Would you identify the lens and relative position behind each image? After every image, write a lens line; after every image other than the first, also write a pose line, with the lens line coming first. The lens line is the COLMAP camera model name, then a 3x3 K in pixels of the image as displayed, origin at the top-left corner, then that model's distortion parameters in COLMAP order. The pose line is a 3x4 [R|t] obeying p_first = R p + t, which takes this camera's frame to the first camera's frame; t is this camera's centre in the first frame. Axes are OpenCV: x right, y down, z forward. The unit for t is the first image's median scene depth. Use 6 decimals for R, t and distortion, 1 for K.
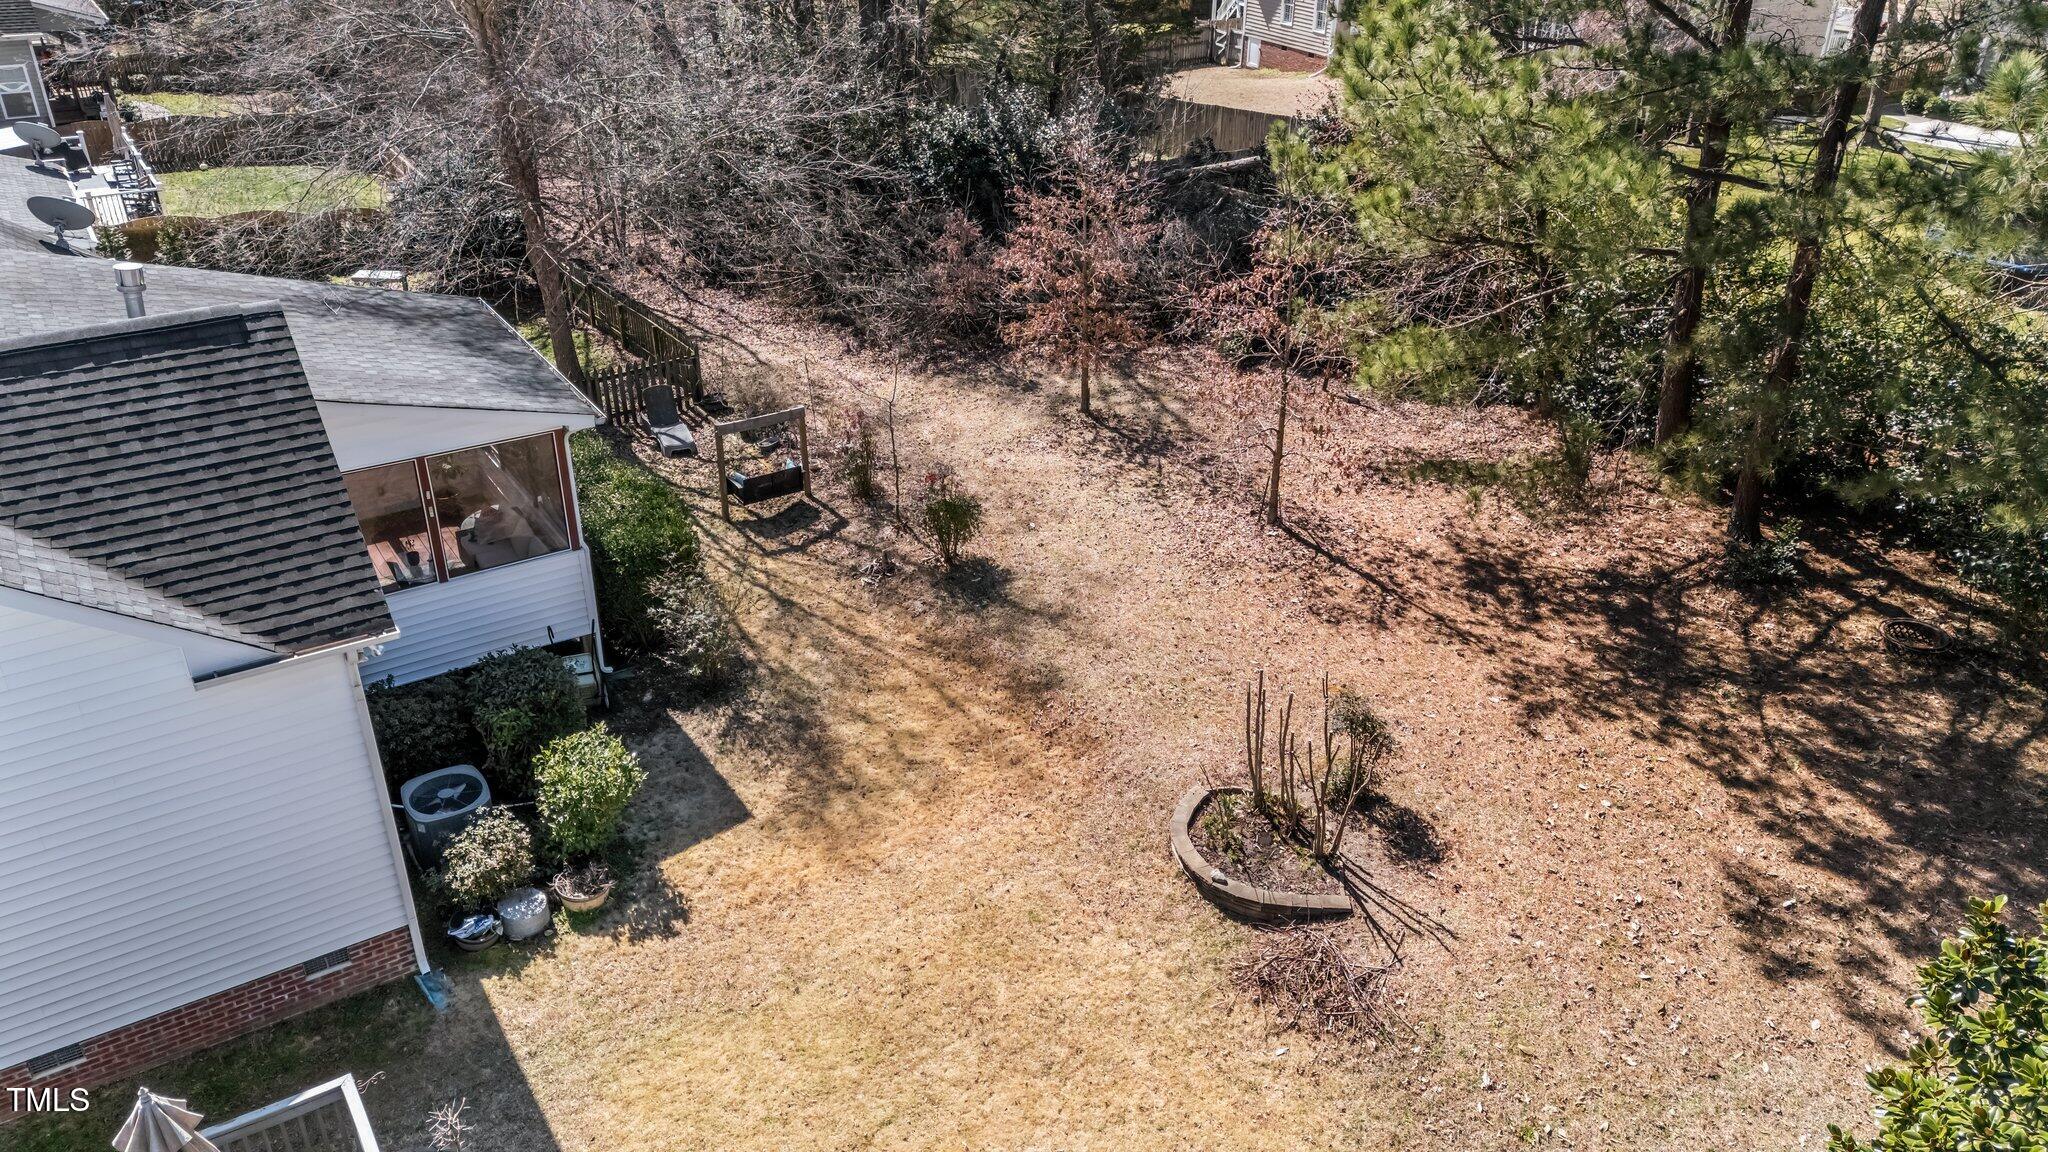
lens RADIAL K [[1497.5, 0, 1024.3], [0, 1497.5, 570.5], [0, 0, 1]] dist [0.093707, -0.100337]
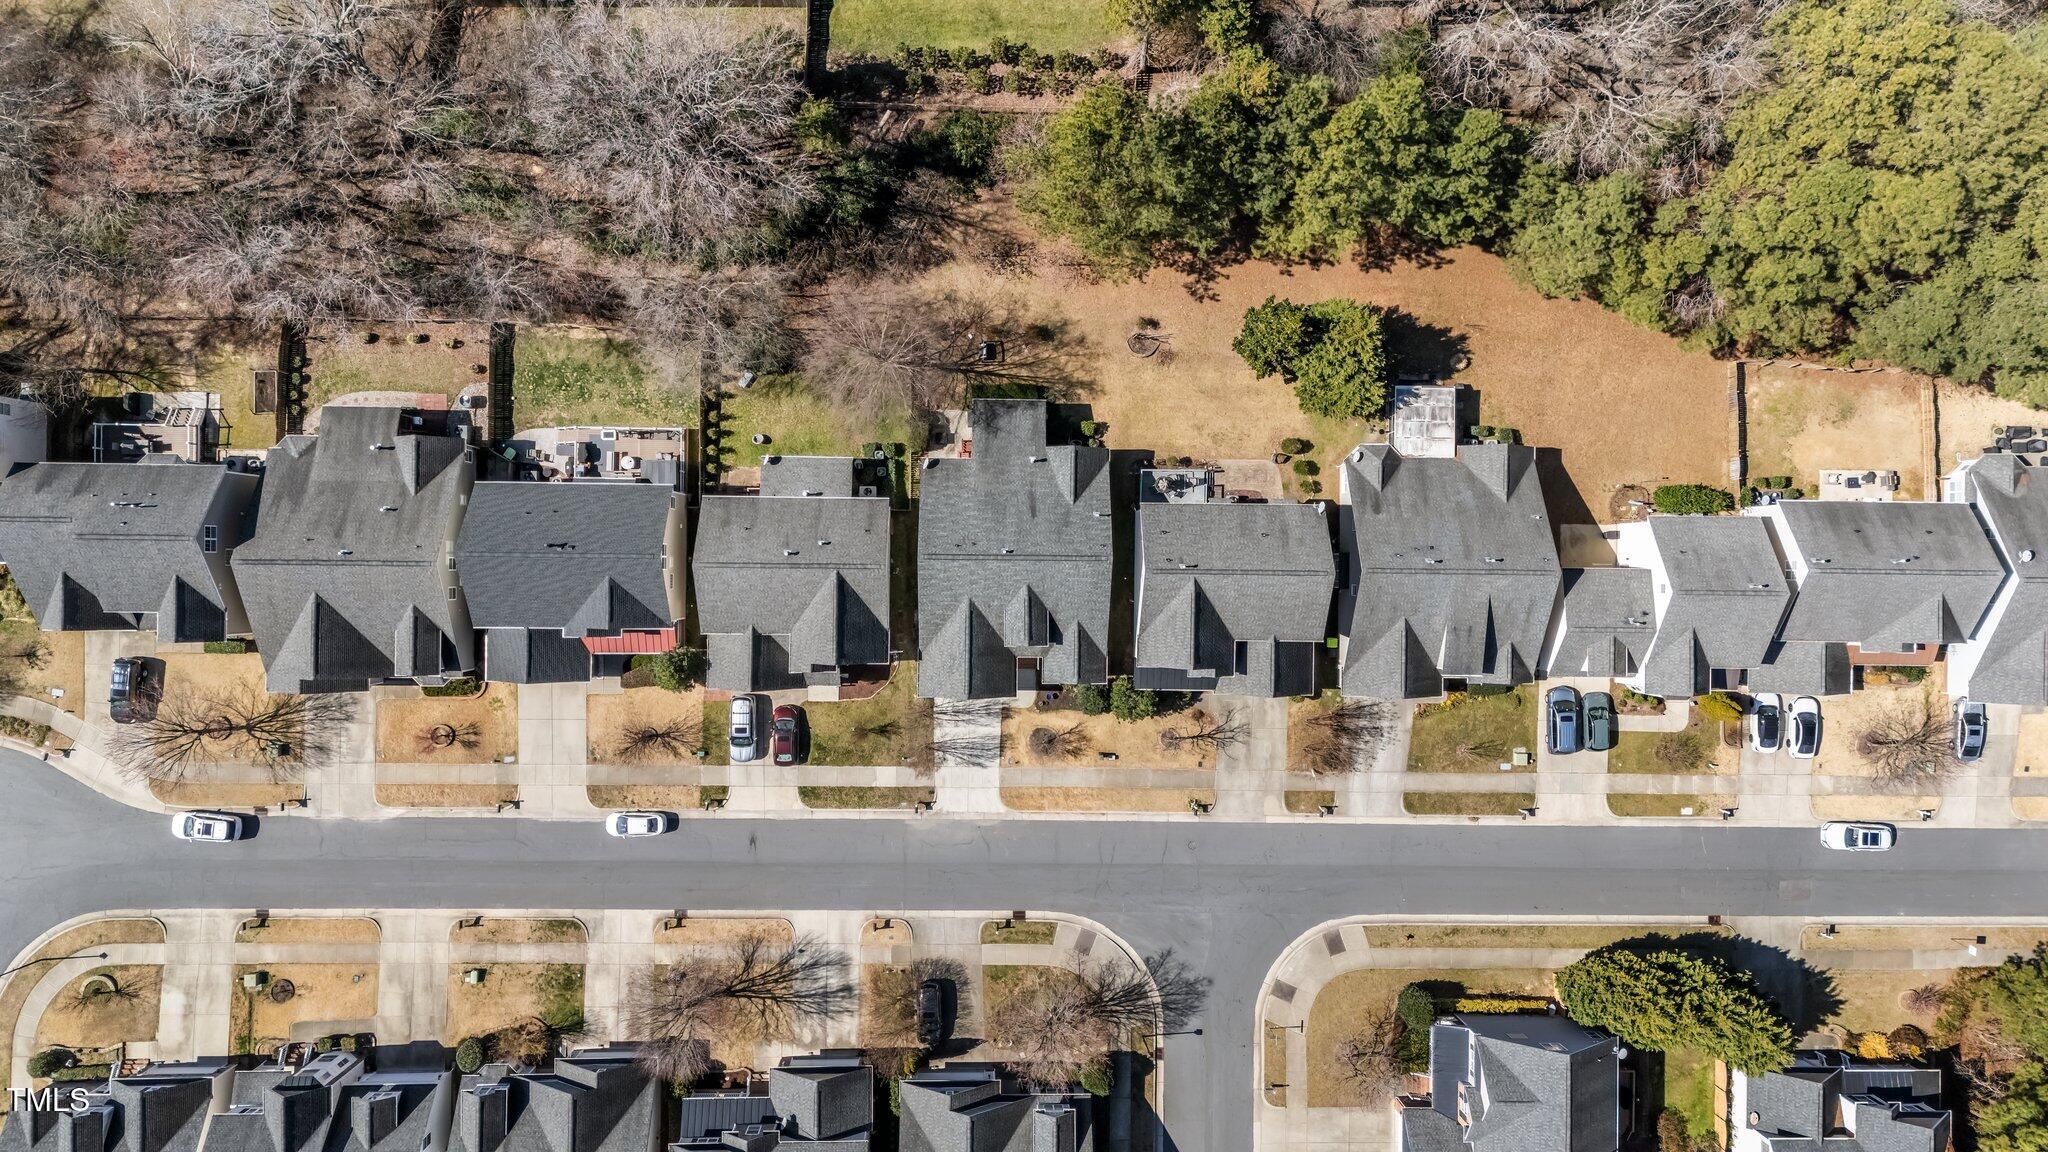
lens RADIAL K [[1507.9, 0, 1018.2], [0, 1507.9, 572.2], [0, 0, 1]] dist [0.086454, -0.098259]
pose [[0.561180, -0.827674, 0.005799, -0.907298], [0.373325, 0.259363, 0.890707, -5.073418], [-0.738719, -0.497682, 0.454541, -1.880317]]
